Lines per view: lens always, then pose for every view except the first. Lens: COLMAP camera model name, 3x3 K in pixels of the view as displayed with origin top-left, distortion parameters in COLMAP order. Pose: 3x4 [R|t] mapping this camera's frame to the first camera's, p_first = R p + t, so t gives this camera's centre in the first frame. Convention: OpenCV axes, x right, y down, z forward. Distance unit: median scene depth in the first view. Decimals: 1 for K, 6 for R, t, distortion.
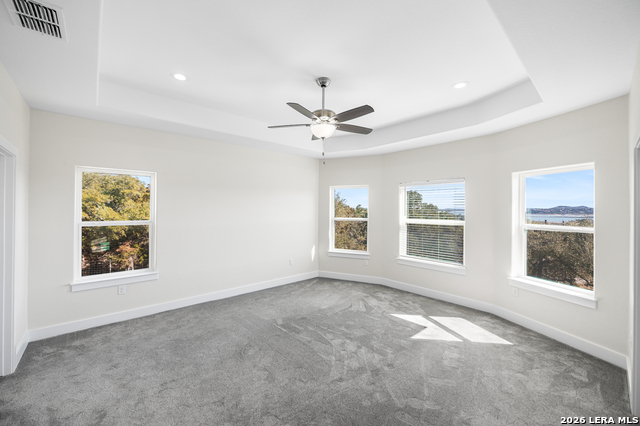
lens RADIAL K [[258.0, 0, 319.7], [0, 258.0, 208.5], [0, 0, 1]] dist [-0.002790, -0.000624]
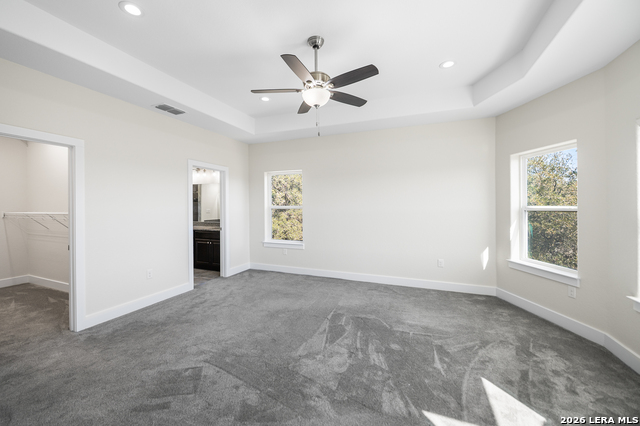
lens RADIAL K [[258.0, 0, 314.9], [0, 258.0, 210.9], [0, 0, 1]] dist [-0.002790, -0.000624]
pose [[0.424990, 0.004557, -0.905187, 0.511489], [0.008173, 0.999927, 0.008871, 0.047164], [0.905161, -0.011169, 0.424922, 0.390962]]
